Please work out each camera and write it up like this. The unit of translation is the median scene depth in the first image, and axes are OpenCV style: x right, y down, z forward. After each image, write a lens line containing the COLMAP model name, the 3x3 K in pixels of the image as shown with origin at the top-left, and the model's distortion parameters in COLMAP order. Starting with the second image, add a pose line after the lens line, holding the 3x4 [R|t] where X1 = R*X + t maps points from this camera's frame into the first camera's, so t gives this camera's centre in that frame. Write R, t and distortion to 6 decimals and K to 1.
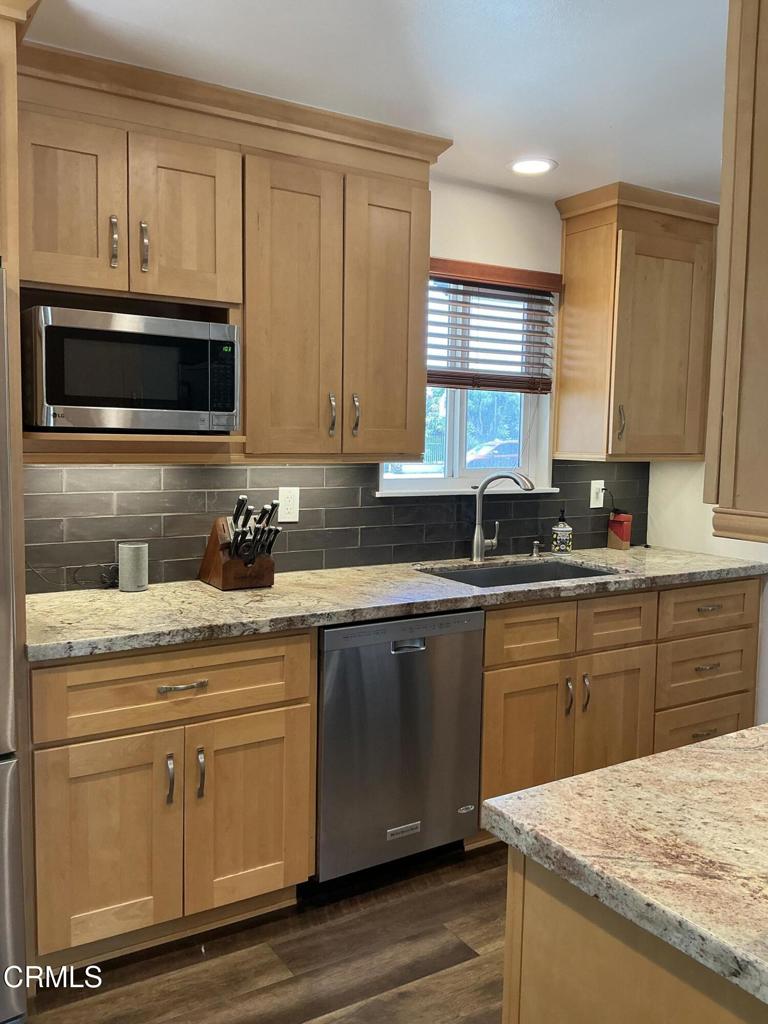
lens RADIAL K [[869.7, 0, 383.8], [0, 869.7, 511.9], [0, 0, 1]] dist [0.054065, -0.031857]
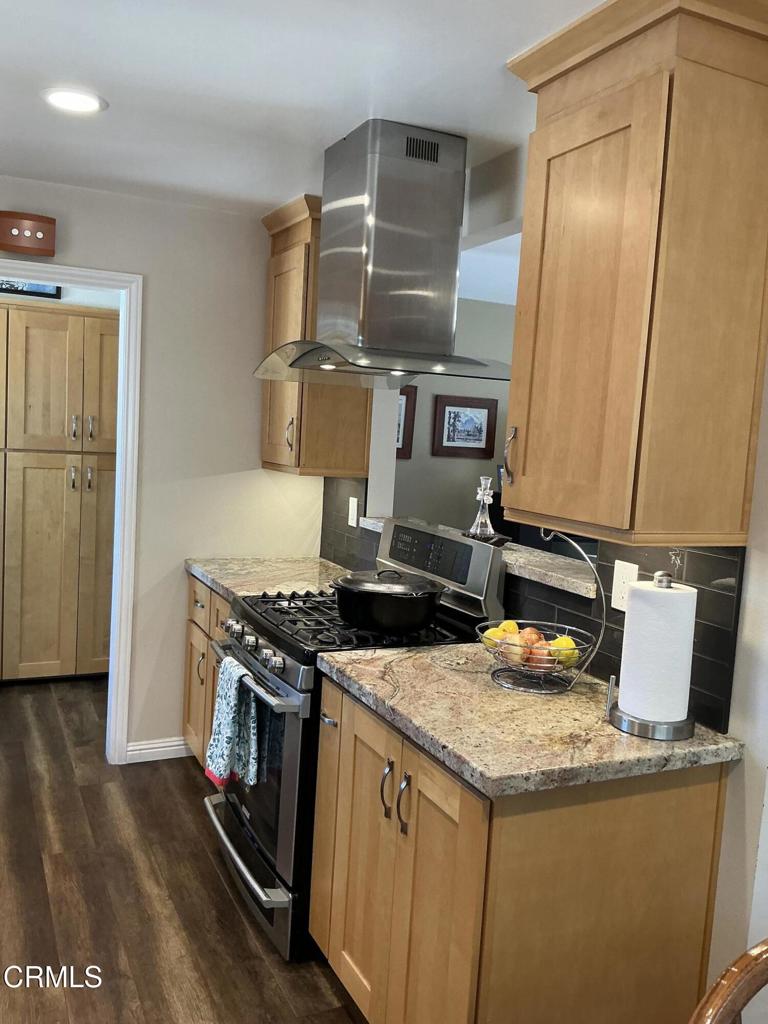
lens RADIAL K [[869.7, 0, 384.0], [0, 869.7, 512.6], [0, 0, 1]] dist [0.054065, -0.031857]
pose [[0.116335, -0.100763, 0.988086, -1.251481], [0.032094, 0.994702, 0.097659, -0.198643], [-0.992691, 0.020350, 0.118952, 1.120089]]
